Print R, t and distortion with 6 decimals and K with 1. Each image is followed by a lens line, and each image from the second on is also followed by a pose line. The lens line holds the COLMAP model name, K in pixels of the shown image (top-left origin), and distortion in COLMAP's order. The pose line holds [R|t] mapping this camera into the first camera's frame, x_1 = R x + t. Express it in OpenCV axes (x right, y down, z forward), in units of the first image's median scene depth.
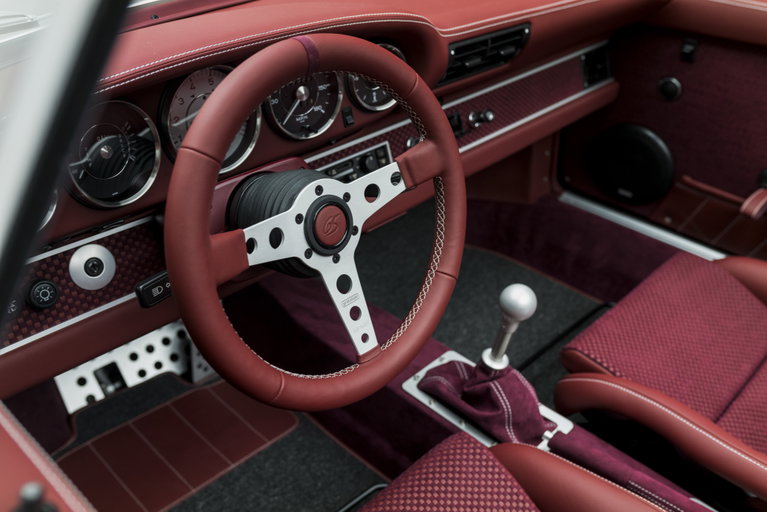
lens RADIAL K [[734.5, 0, 384.0], [0, 734.5, 252.9], [0, 0, 1]] dist [0.033075, 0.000000]
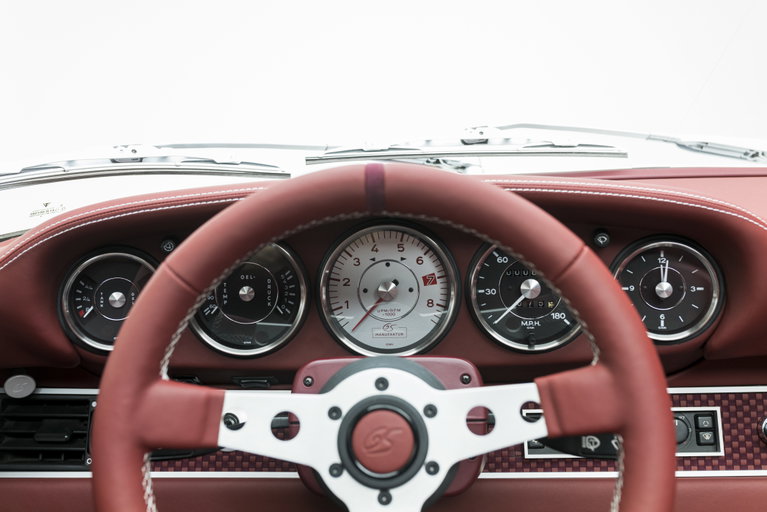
lens RADIAL K [[734.5, 0, 383.8], [0, 734.5, 256.4], [0, 0, 1]] dist [0.033075, 0.000000]
pose [[0.681033, 0.100780, -0.725284, 0.379467], [-0.353545, 0.912642, -0.205160, -0.052447], [0.641249, 0.396141, 0.657170, 0.491259]]
